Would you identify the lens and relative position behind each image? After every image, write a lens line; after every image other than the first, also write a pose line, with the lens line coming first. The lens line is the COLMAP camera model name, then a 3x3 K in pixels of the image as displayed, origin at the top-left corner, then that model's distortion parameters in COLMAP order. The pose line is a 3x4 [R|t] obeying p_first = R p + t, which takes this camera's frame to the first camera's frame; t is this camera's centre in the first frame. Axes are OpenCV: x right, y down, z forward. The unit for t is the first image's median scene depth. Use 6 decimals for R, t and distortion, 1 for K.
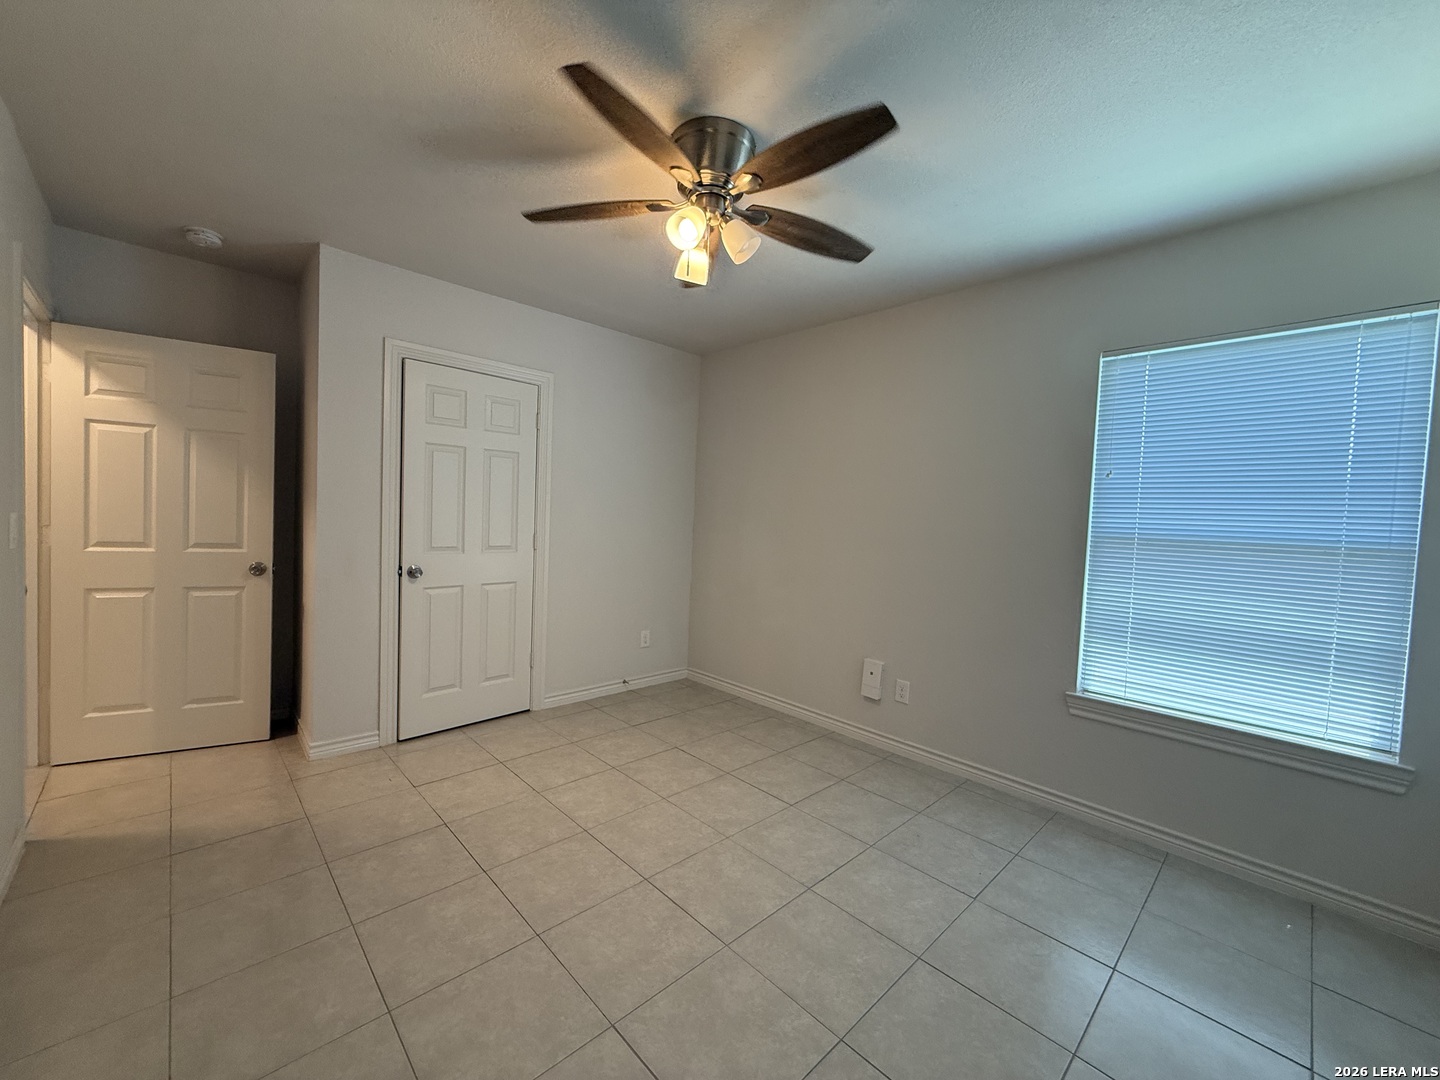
lens RADIAL K [[574.2, 0, 713.8], [0, 574.2, 538.1], [0, 0, 1]] dist [-0.001333, 0.000350]
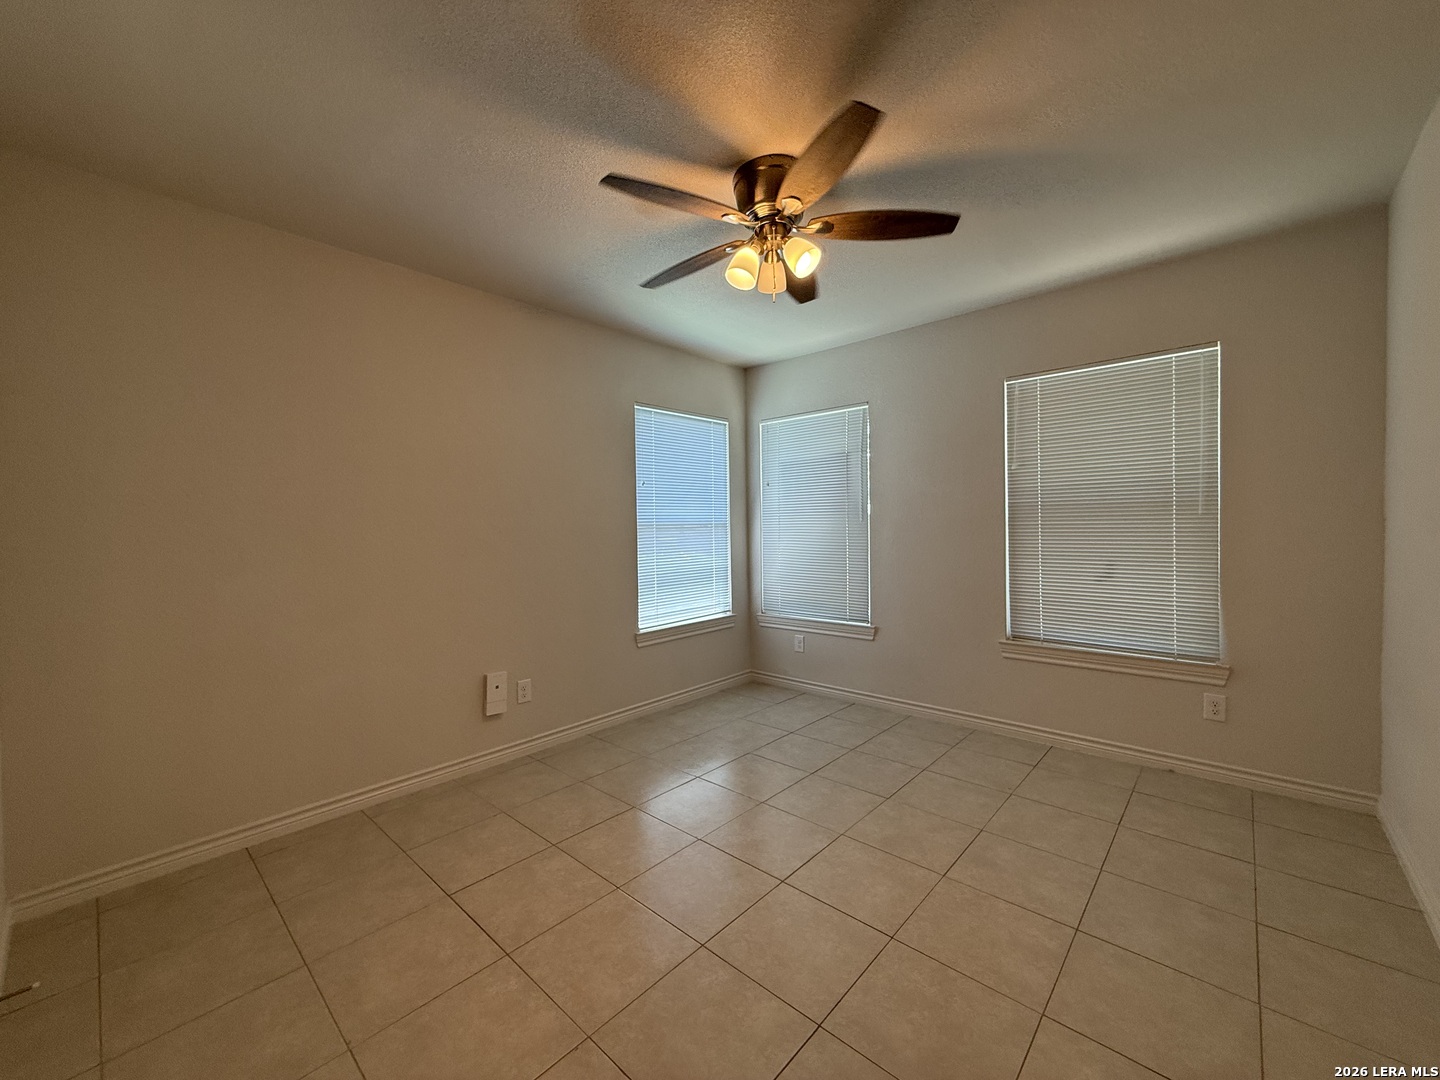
lens RADIAL K [[574.2, 0, 713.8], [0, 574.2, 538.1], [0, 0, 1]] dist [-0.001333, 0.000350]
pose [[-0.069029, -0.060164, 0.995799, -0.847029], [0.056073, 0.996368, 0.064086, -0.054253], [-0.996038, 0.060261, -0.065405, 0.914086]]
